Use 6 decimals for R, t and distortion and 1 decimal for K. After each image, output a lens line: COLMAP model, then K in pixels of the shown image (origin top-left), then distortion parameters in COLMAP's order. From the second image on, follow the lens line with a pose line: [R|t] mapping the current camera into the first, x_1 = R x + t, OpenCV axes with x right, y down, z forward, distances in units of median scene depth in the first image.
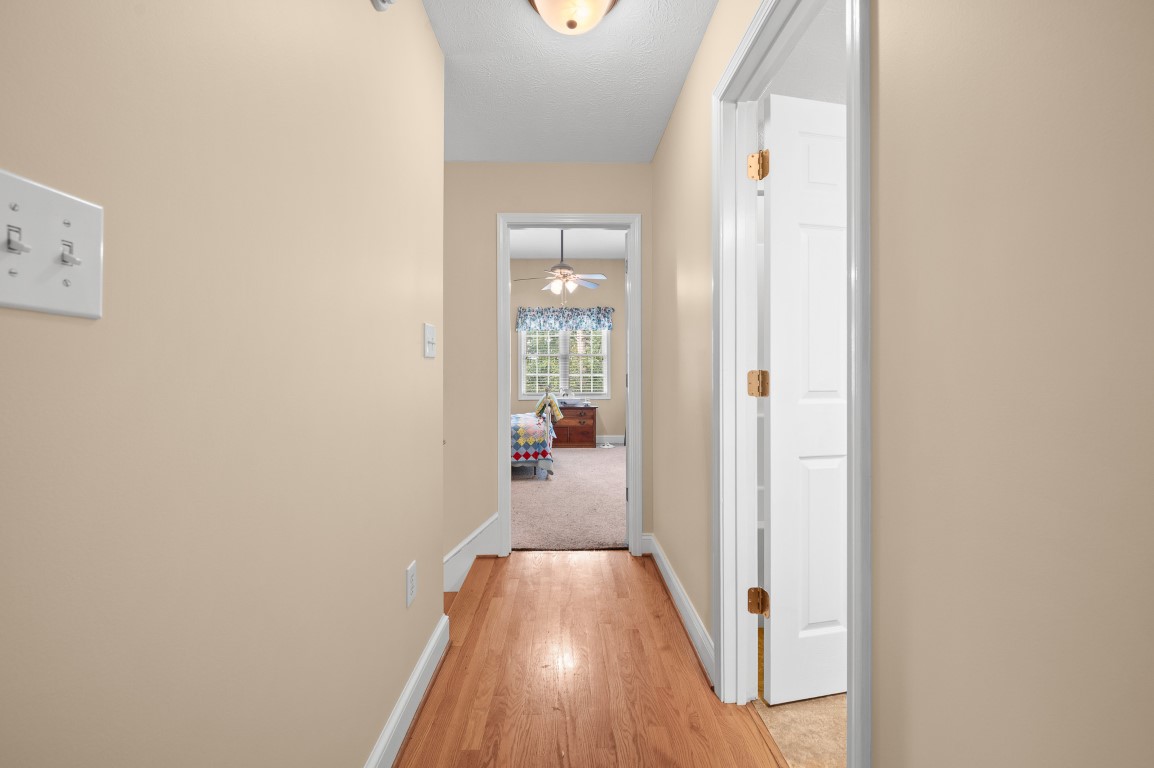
lens RADIAL K [[465.1, 0, 577.0], [0, 465.1, 377.3], [0, 0, 1]] dist [0.000364, 0.000012]
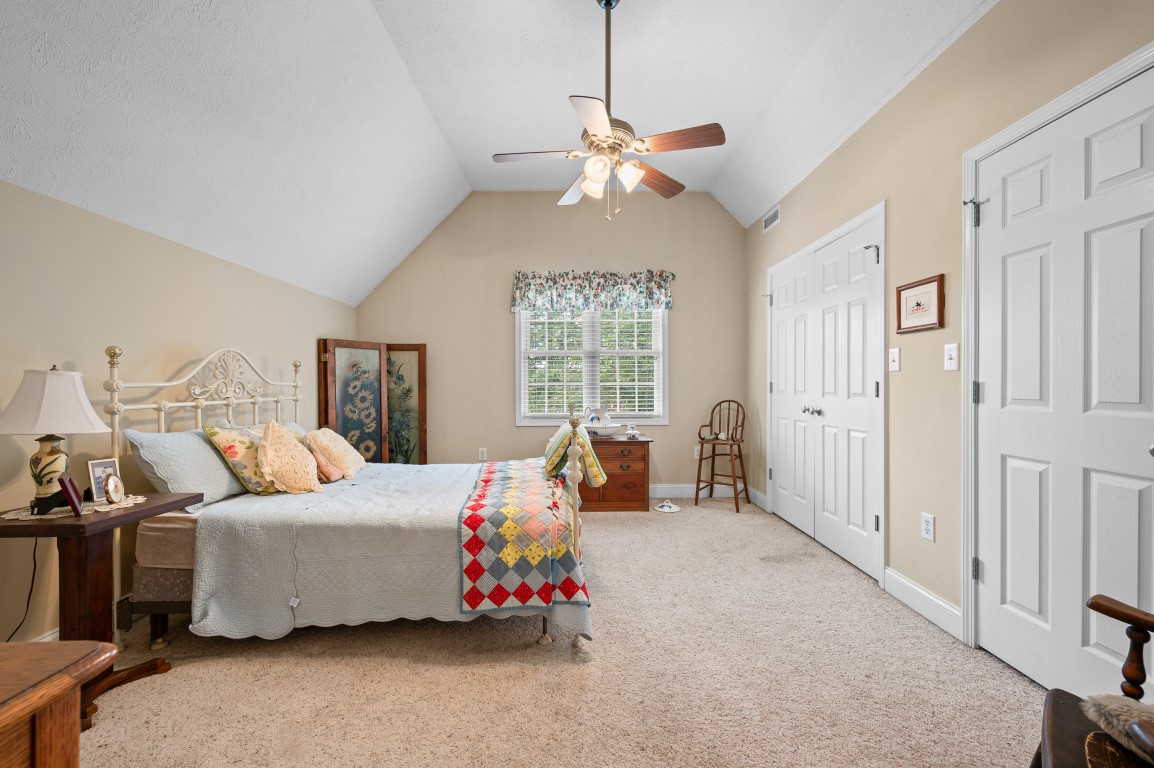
lens RADIAL K [[465.1, 0, 577.2], [0, 465.1, 383.7], [0, 0, 1]] dist [0.000364, 0.000012]
pose [[0.999886, -0.000943, -0.015039, -0.037666], [0.000881, 0.999991, -0.004174, -0.003545], [0.015043, 0.004160, 0.999878, 0.402879]]
